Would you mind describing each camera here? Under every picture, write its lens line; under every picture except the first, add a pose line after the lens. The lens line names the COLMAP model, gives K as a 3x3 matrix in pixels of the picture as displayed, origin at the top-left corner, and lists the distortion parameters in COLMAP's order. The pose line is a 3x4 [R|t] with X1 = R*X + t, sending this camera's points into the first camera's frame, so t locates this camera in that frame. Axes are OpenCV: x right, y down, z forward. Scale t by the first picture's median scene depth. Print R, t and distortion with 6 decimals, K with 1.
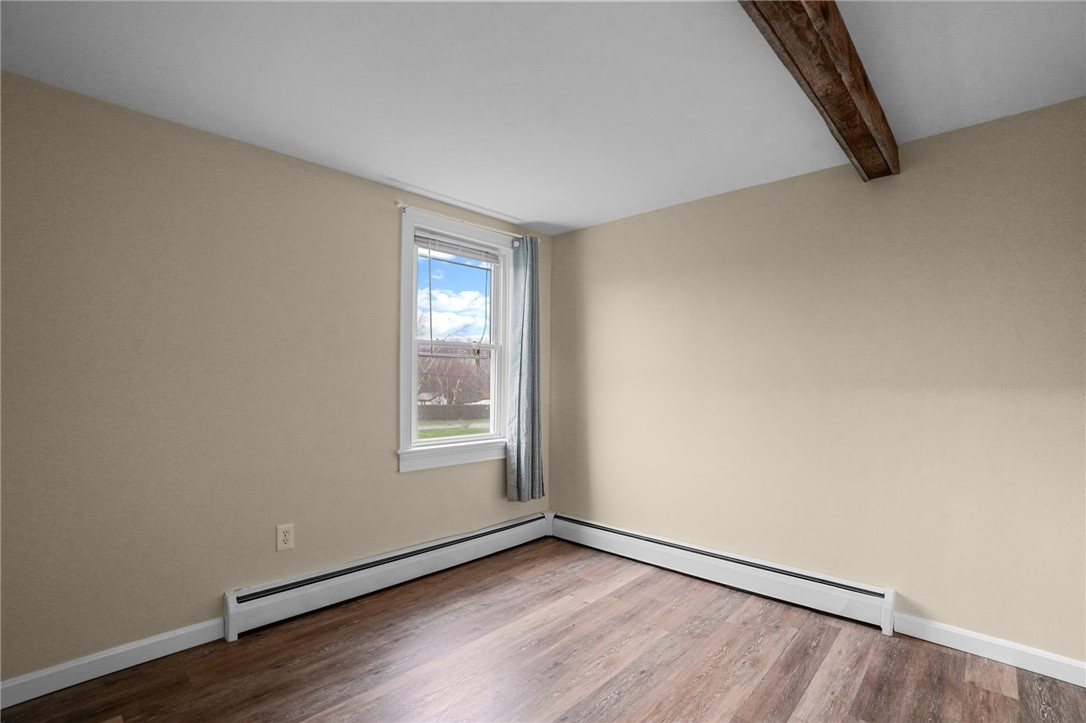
lens RADIAL K [[504.4, 0, 538.0], [0, 504.4, 371.1], [0, 0, 1]] dist [-0.065936, 0.025844]
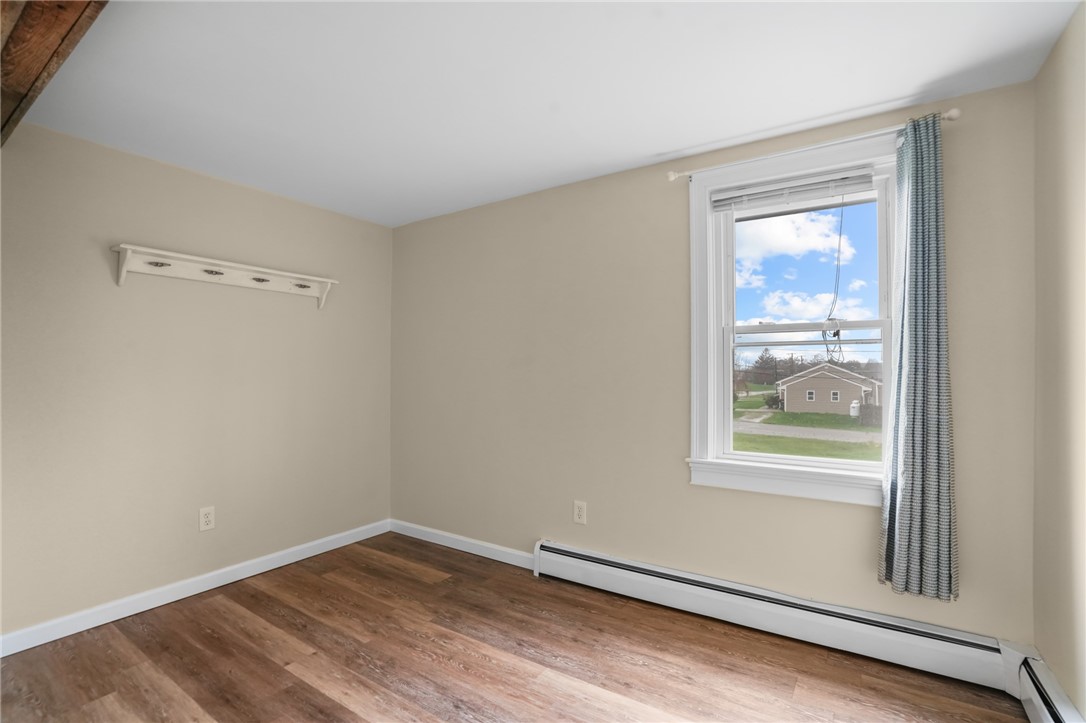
lens RADIAL K [[504.4, 0, 538.0], [0, 504.4, 371.1], [0, 0, 1]] dist [-0.065936, 0.025844]
pose [[0.162701, -0.013046, -0.986589, 0.569020], [0.010709, 0.999877, -0.011456, 0.016821], [0.986617, -0.008701, 0.162821, 0.643024]]
